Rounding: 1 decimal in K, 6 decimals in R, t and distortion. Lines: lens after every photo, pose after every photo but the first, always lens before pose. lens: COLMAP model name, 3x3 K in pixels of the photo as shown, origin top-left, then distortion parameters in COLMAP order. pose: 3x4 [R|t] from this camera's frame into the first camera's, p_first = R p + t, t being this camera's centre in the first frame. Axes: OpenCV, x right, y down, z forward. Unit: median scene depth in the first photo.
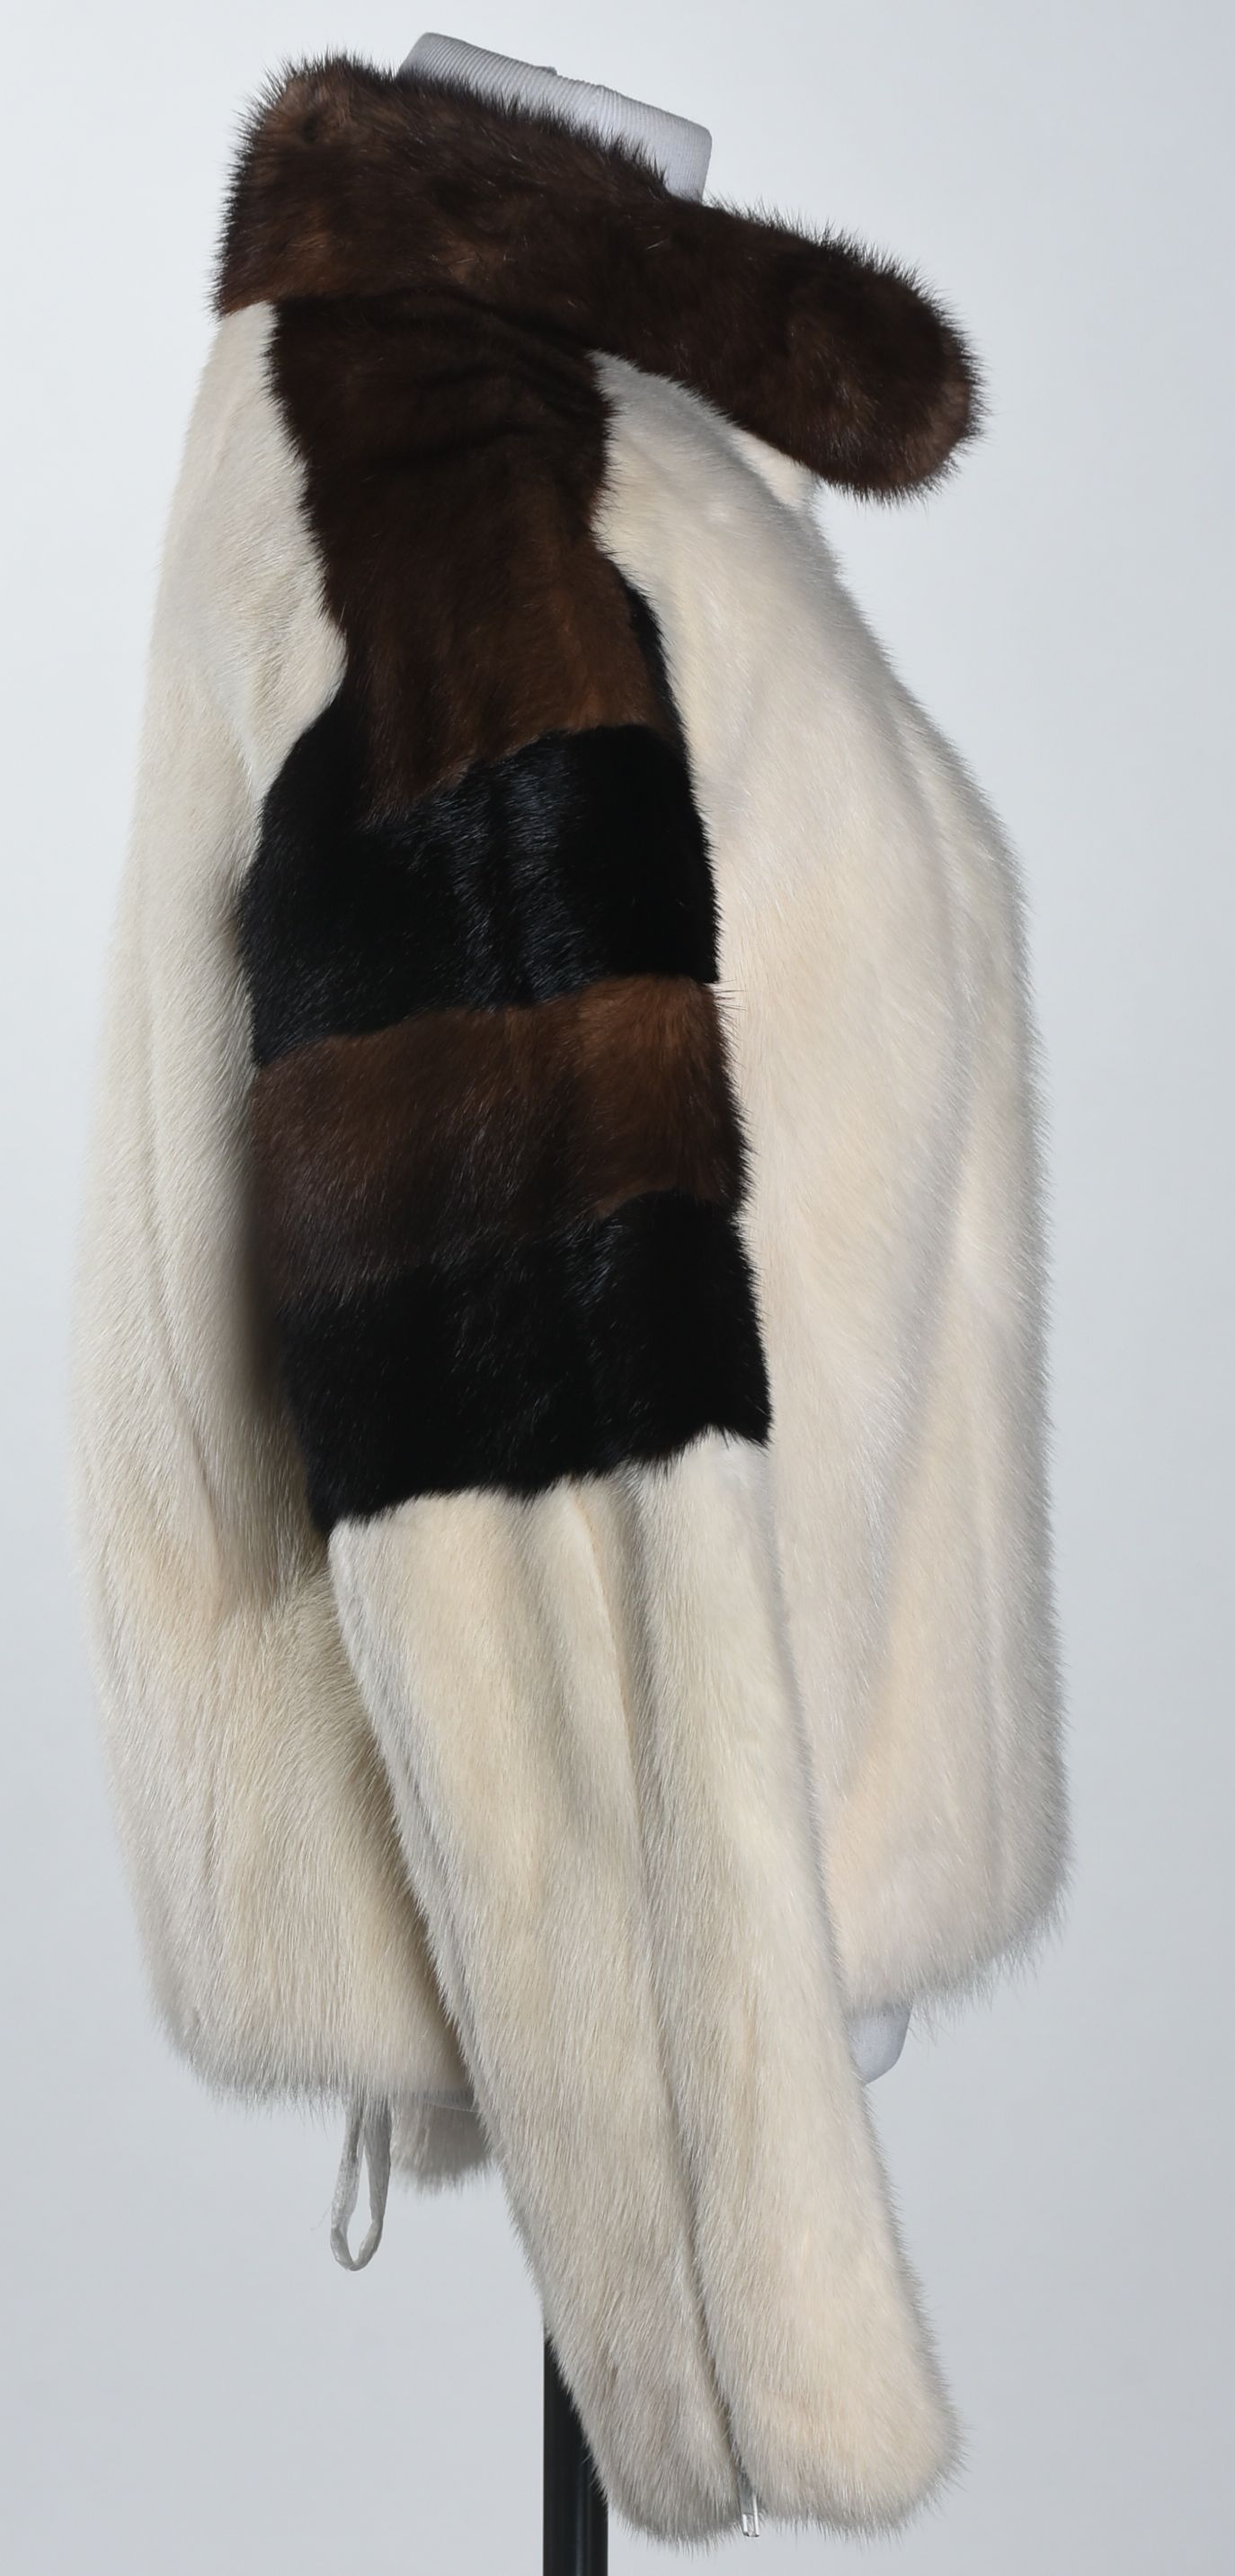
lens RADIAL K [[6682.9, 0, 617.5], [0, 6682.9, 1288.0], [0, 0, 1]] dist [-0.108729, 3.980839]
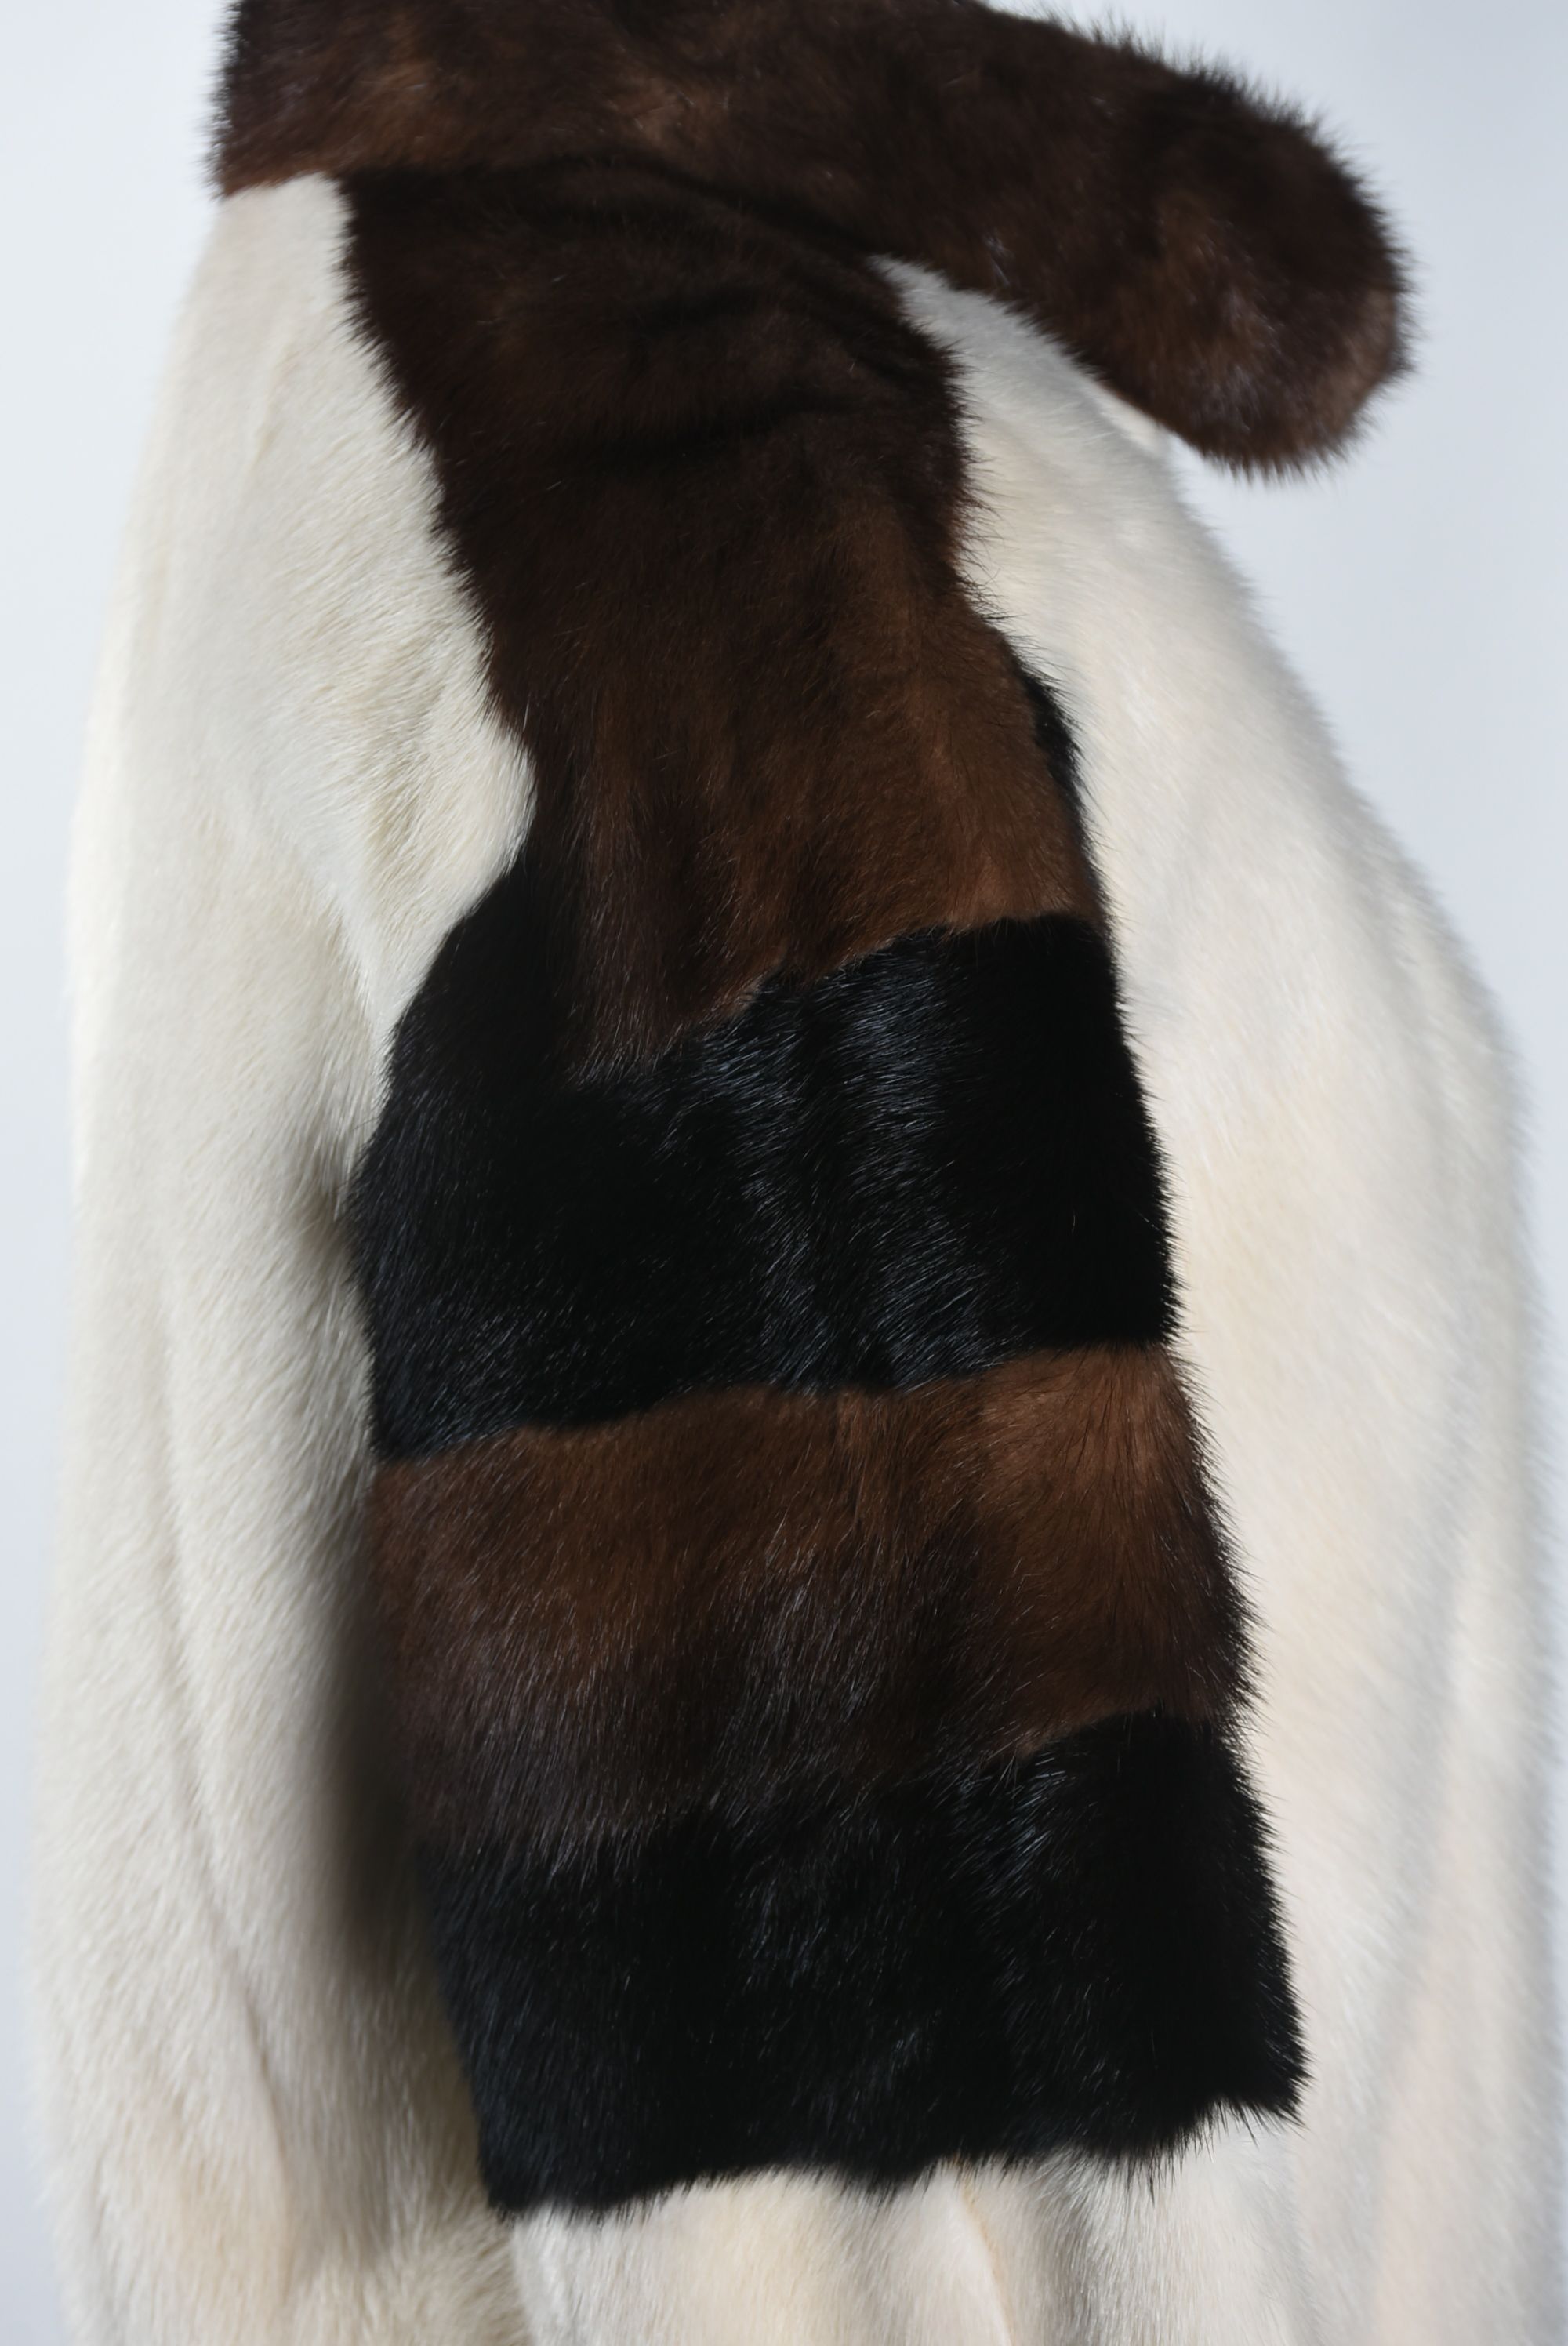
lens RADIAL K [[5803.2, 0, 784.0], [0, 5803.2, 1173.0], [0, 0, 1]] dist [-0.063586, 0.779717]
pose [[0.990801, -0.028694, 0.132248, -0.086628], [0.022191, 0.998483, 0.050382, -0.084966], [-0.133493, -0.046984, 0.989935, 0.479233]]
